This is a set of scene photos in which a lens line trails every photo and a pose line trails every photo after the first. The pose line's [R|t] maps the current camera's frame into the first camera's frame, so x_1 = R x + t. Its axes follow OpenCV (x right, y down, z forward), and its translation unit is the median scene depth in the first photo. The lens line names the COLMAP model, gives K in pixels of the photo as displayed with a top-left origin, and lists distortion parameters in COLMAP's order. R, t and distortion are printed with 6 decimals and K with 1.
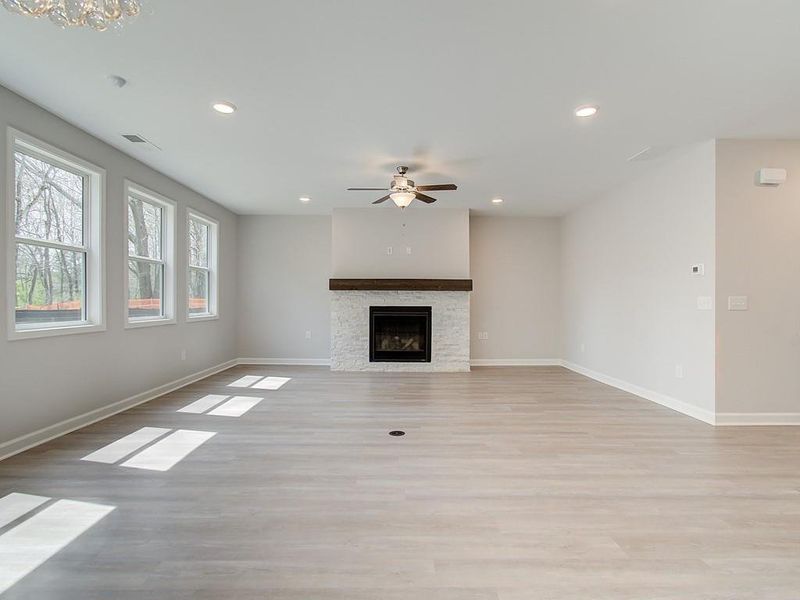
lens RADIAL K [[399.1, 0, 400.2], [0, 399.1, 296.8], [0, 0, 1]] dist [-0.016512, 0.011282]
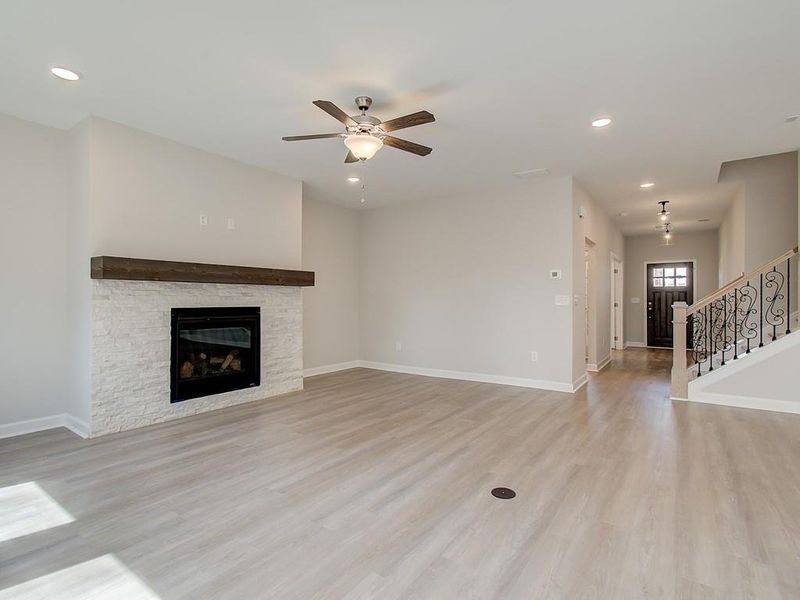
lens RADIAL K [[399.1, 0, 402.9], [0, 399.1, 300.0], [0, 0, 1]] dist [-0.016512, 0.011282]
pose [[0.595027, -0.004034, 0.803696, -0.341945], [-0.007794, 0.999911, 0.010789, 0.002379], [-0.803668, -0.012684, 0.594943, 0.381395]]
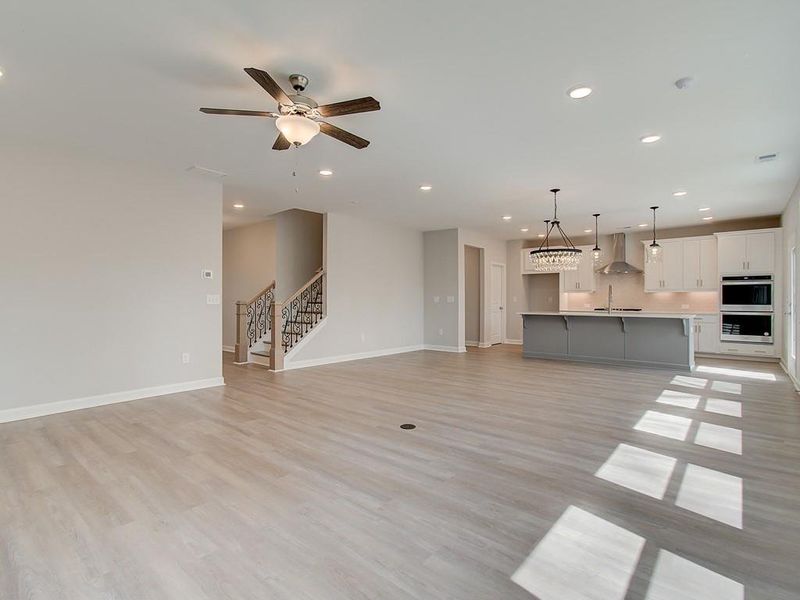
lens RADIAL K [[399.1, 0, 396.9], [0, 399.1, 300.1], [0, 0, 1]] dist [-0.016512, 0.011282]
pose [[-0.748413, -0.004403, 0.663218, -0.351378], [-0.011259, 0.999918, -0.006067, 0.010492], [-0.663137, -0.012008, -0.748402, 0.937507]]
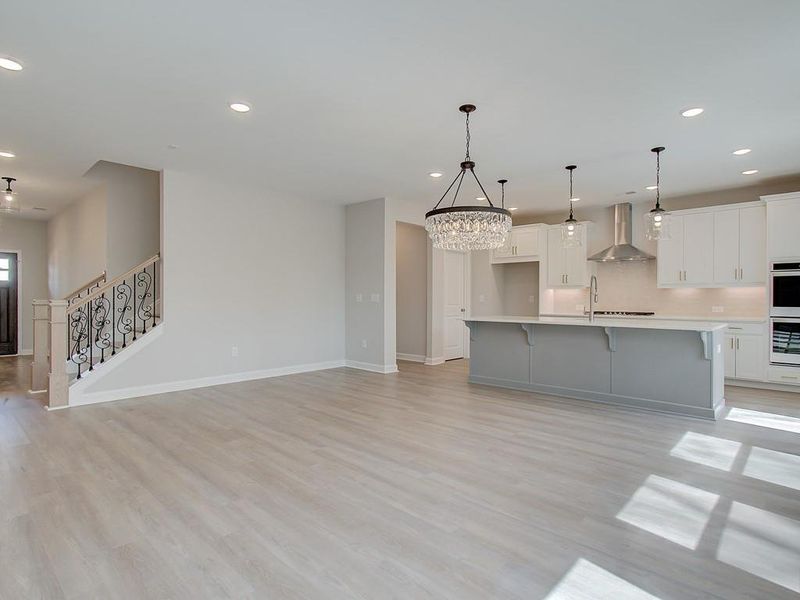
lens RADIAL K [[430.5, 0, 398.3], [0, 430.5, 298.2], [0, 0, 1]] dist [-0.005811, -0.000519]
pose [[-0.719807, -0.005625, 0.694152, -0.346292], [-0.013369, 0.999894, -0.005761, 0.003939], [-0.694046, -0.013427, -0.719806, 0.517522]]
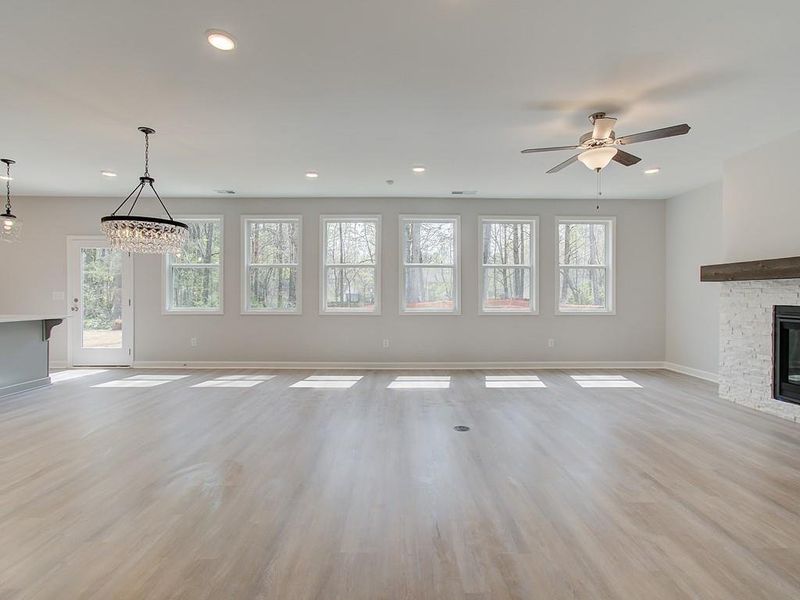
lens RADIAL K [[399.1, 0, 403.0], [0, 399.1, 300.6], [0, 0, 1]] dist [-0.016512, 0.011282]
pose [[0.006526, 0.007975, -0.999947, 0.514673], [0.009209, 0.999925, 0.008035, 0.006486], [0.999936, -0.009261, 0.006452, 0.440993]]
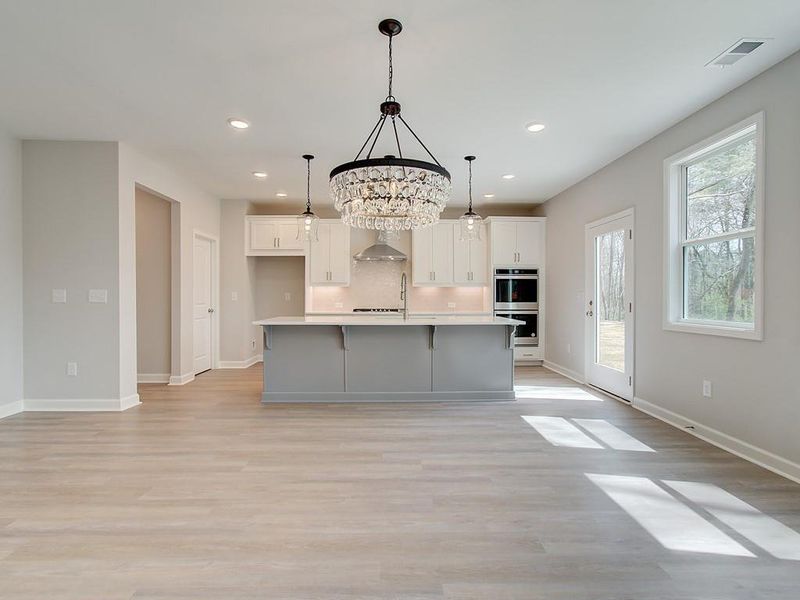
lens RADIAL K [[399.1, 0, 399.6], [0, 399.1, 297.8], [0, 0, 1]] dist [-0.016512, 0.011282]
pose [[-0.999961, -0.004385, -0.007706, -0.053504], [-0.004330, 0.999965, -0.007123, 0.003171], [0.007737, -0.007089, -0.999945, 0.427398]]
